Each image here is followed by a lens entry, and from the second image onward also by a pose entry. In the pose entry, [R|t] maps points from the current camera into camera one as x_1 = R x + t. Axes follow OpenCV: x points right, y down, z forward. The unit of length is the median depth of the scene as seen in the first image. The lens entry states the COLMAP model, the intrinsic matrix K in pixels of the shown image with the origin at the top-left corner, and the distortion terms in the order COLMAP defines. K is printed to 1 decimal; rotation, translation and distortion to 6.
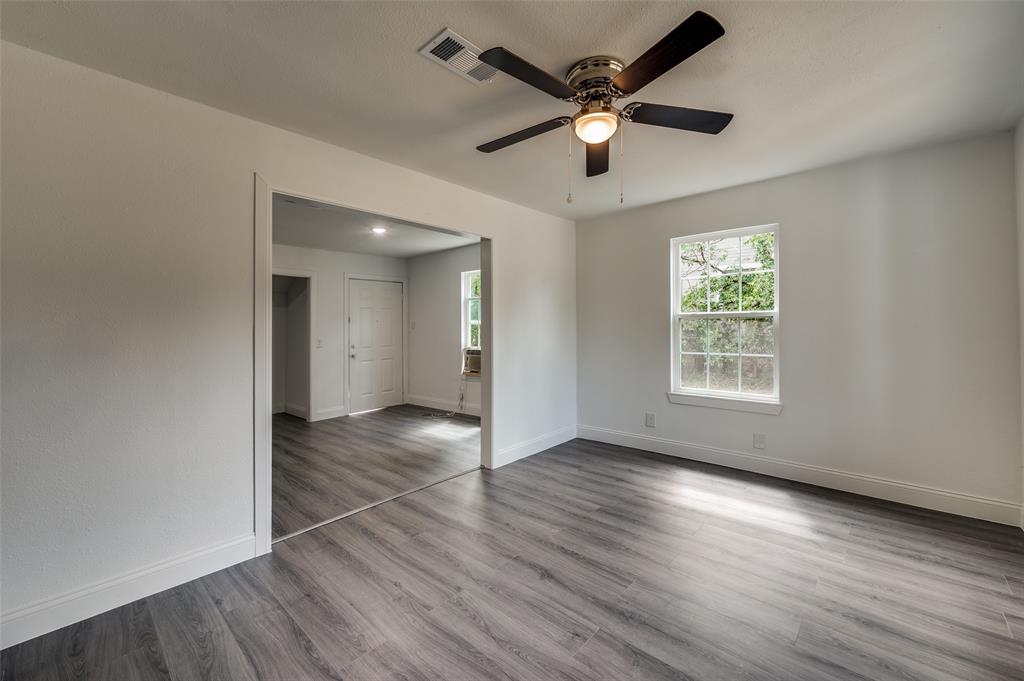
lens RADIAL K [[412.9, 0, 507.6], [0, 412.9, 304.1], [0, 0, 1]] dist [0.000392, 0.000083]
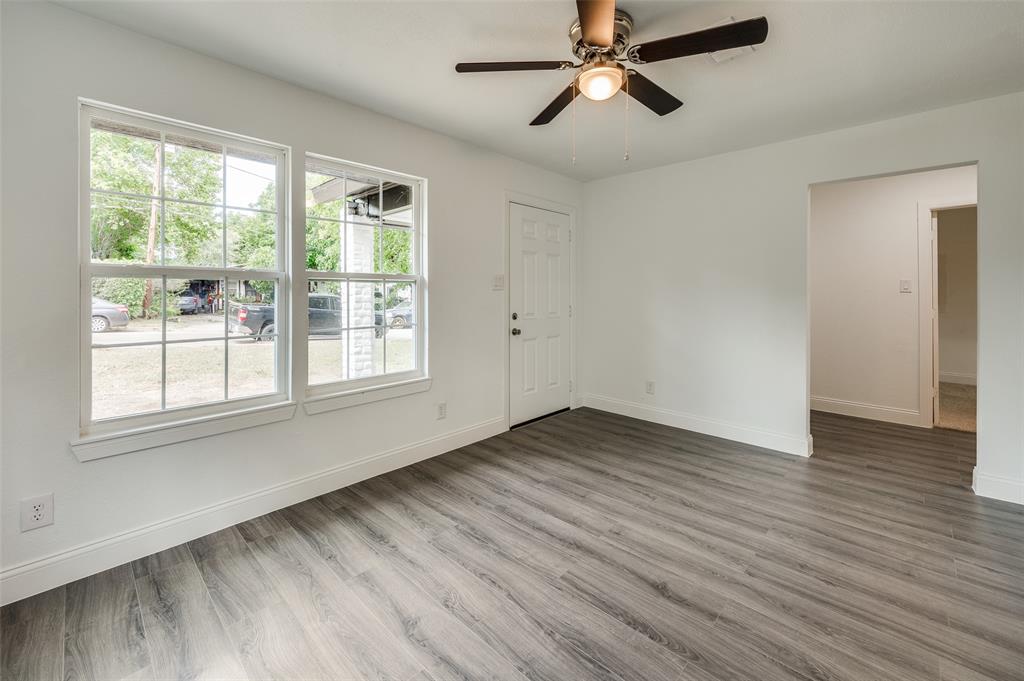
lens RADIAL K [[425.1, 0, 514.7], [0, 425.1, 296.6], [0, 0, 1]] dist [0.000272, 0.000070]
pose [[-0.999934, 0.010477, 0.004816, 0.260356], [0.010218, 0.998650, -0.050923, 0.074932], [-0.005343, -0.050870, -0.998691, 1.302434]]
